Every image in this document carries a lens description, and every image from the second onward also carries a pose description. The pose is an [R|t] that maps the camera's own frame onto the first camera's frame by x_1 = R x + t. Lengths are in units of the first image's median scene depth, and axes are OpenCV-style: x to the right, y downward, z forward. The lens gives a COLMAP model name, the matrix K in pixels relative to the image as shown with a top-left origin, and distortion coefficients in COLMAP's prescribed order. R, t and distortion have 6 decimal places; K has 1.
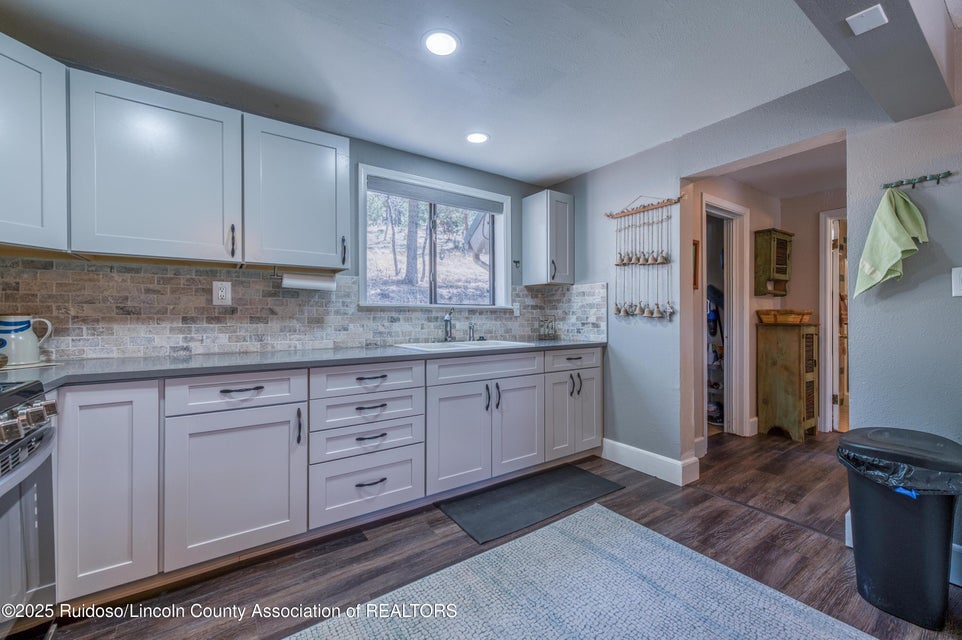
lens RADIAL K [[387.6, 0, 476.2], [0, 387.6, 315.1], [0, 0, 1]] dist [0.001063, 0.000024]
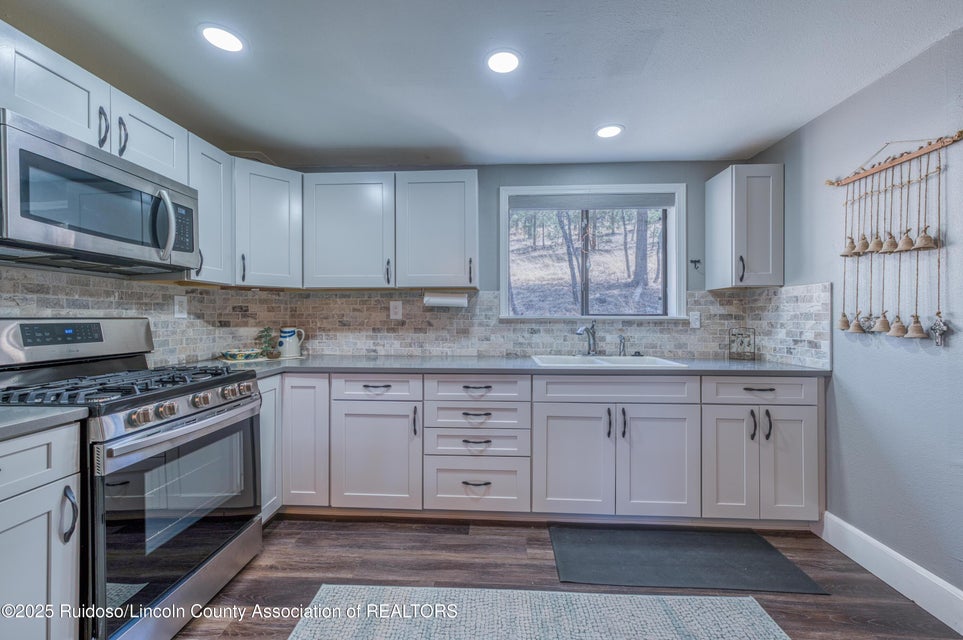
lens RADIAL K [[376.5, 0, 480.1], [0, 376.5, 316.3], [0, 0, 1]] dist [0.001087, 0.000230]
pose [[0.795983, 0.000055, -0.605320, 0.303935], [0.000344, 1.000000, 0.000542, -0.030944], [0.605319, -0.000640, 0.795982, 0.130239]]
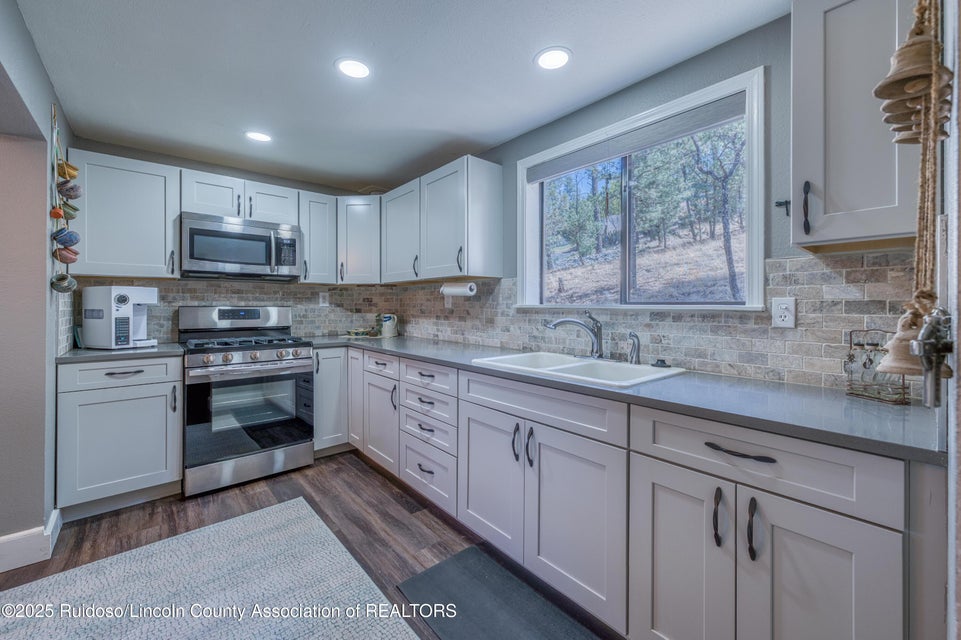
lens RADIAL K [[384.1, 0, 477.2], [0, 384.1, 304.7], [0, 0, 1]] dist [0.001741, 0.000070]
pose [[0.106406, -0.001590, -0.994321, 0.676071], [0.001223, 0.999998, -0.001468, -0.030654], [0.994322, -0.001060, 0.106408, 0.826069]]
